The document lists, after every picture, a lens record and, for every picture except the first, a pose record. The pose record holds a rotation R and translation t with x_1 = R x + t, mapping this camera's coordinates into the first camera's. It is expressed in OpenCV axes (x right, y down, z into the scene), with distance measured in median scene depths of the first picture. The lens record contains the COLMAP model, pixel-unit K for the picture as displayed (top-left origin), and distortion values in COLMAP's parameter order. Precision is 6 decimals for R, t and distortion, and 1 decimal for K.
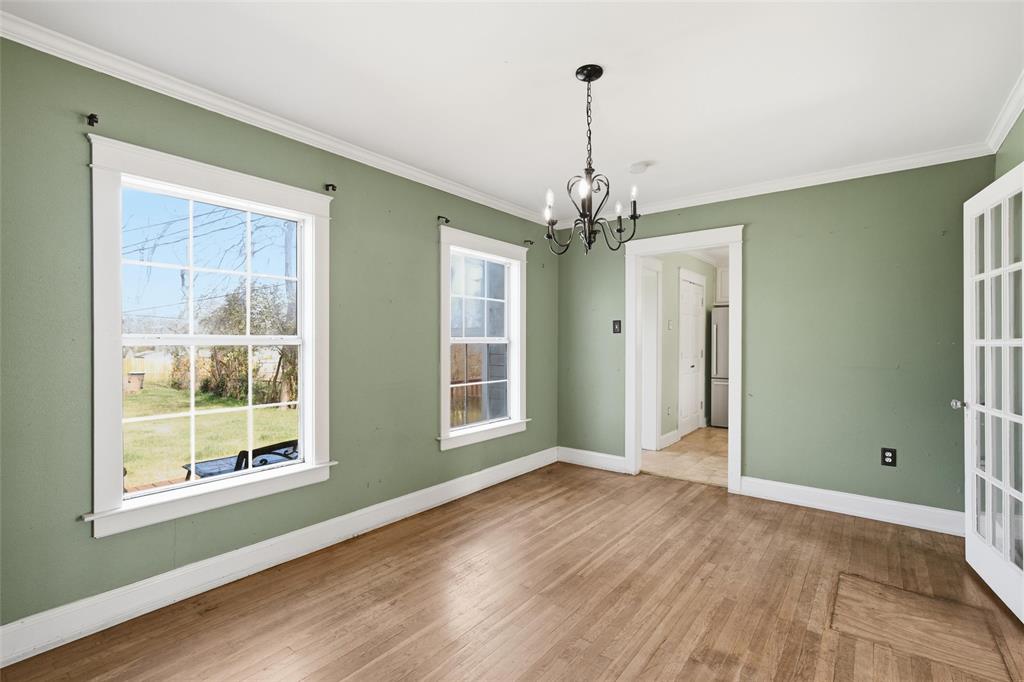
lens RADIAL K [[467.7, 0, 515.8], [0, 467.7, 344.7], [0, 0, 1]] dist [0.001404, 0.000809]
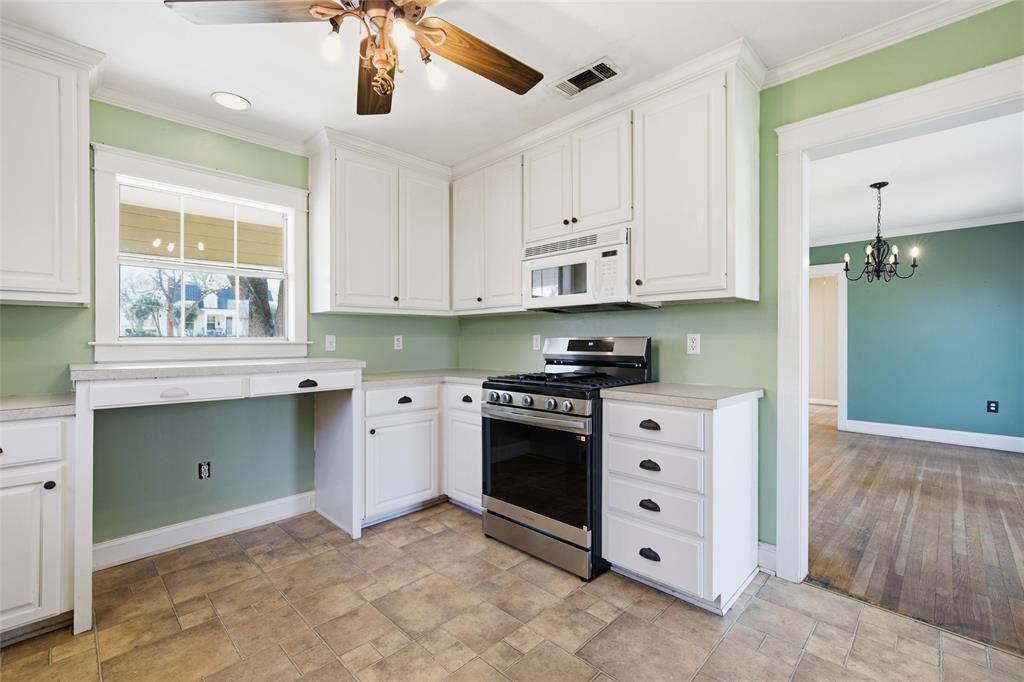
lens RADIAL K [[447.1, 0, 512.0], [0, 447.1, 338.6], [0, 0, 1]] dist [-0.000425, 0.000896]
pose [[-0.992995, -0.004767, 0.118063, 1.000446], [-0.004105, 0.999974, 0.005848, 0.016711], [-0.118087, 0.005323, -0.992989, 2.112226]]
